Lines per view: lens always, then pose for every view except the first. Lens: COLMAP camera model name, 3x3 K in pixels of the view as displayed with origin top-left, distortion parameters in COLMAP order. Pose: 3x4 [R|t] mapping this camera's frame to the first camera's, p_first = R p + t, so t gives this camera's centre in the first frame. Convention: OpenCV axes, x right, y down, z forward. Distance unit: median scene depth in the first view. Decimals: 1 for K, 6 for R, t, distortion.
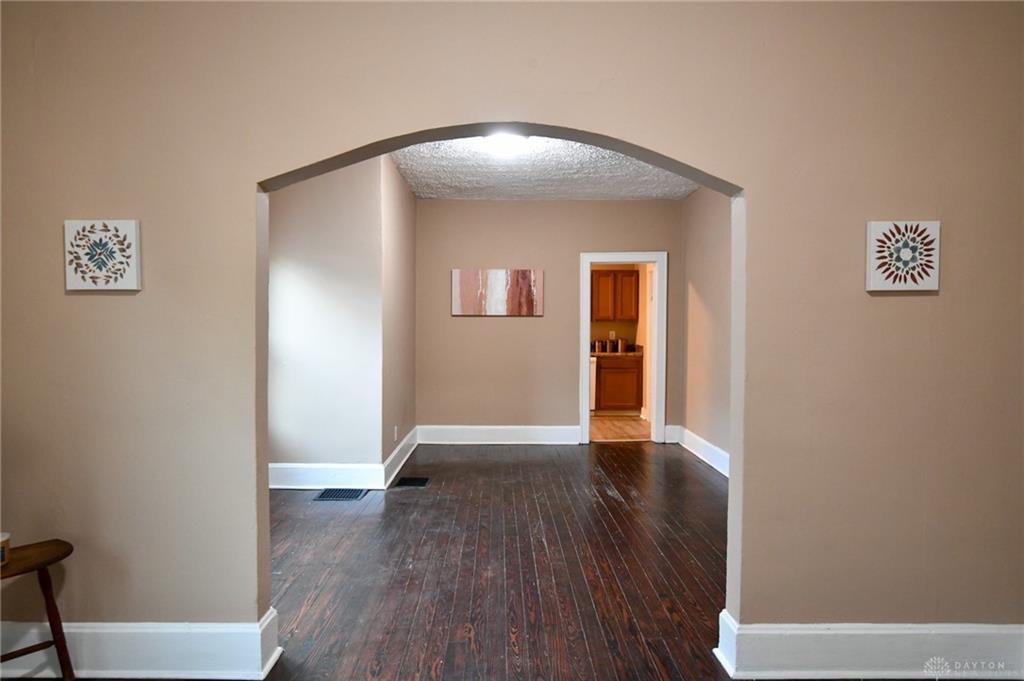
lens RADIAL K [[608.4, 0, 512.0], [0, 608.4, 340.5], [0, 0, 1]] dist [0.003710, -0.000294]
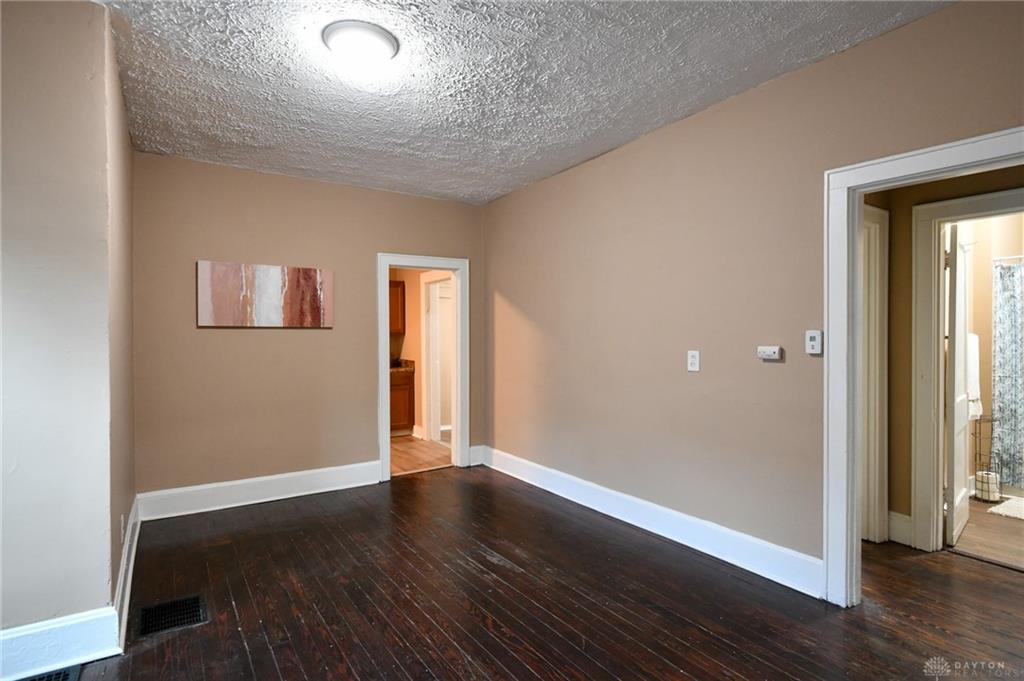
lens RADIAL K [[512.2, 0, 510.3], [0, 512.2, 342.0], [0, 0, 1]] dist [0.008401, -0.012599]
pose [[0.841860, -0.011562, 0.539572, -0.115071], [0.021920, 0.999678, -0.012779, -0.008466], [-0.539250, 0.022586, 0.841843, 0.314680]]
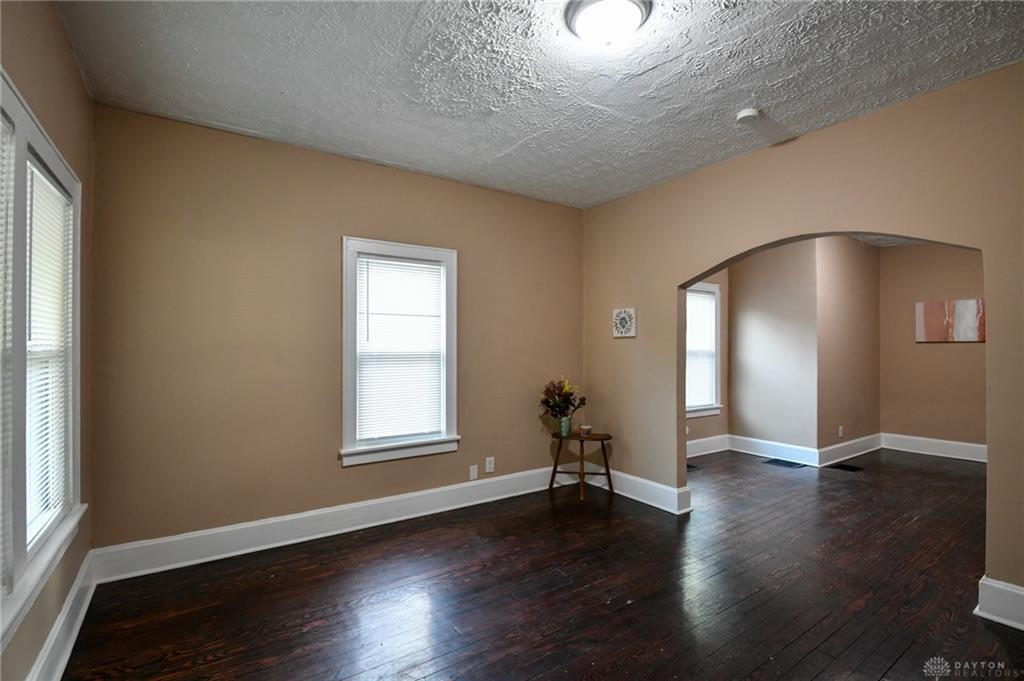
lens RADIAL K [[474.6, 0, 515.1], [0, 474.6, 342.2], [0, 0, 1]] dist [-0.003856, -0.008812]
pose [[0.558053, -0.016874, -0.829634, 0.222415], [-0.019414, 0.999254, -0.033383, 0.003912], [0.829578, 0.034736, 0.557309, -0.144105]]
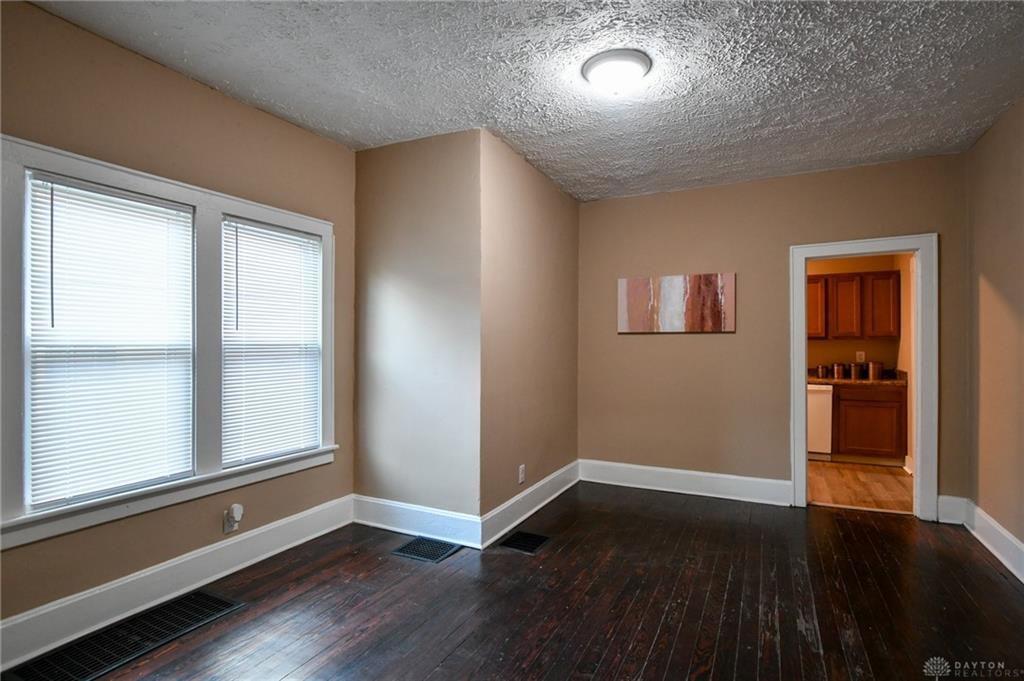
lens RADIAL K [[512.2, 0, 510.3], [0, 512.2, 342.0], [0, 0, 1]] dist [0.008401, -0.012599]
pose [[0.885821, -0.007002, -0.463974, 0.100678], [-0.007908, 0.999513, -0.030182, -0.005870], [0.463959, 0.030405, 0.885334, 0.294537]]
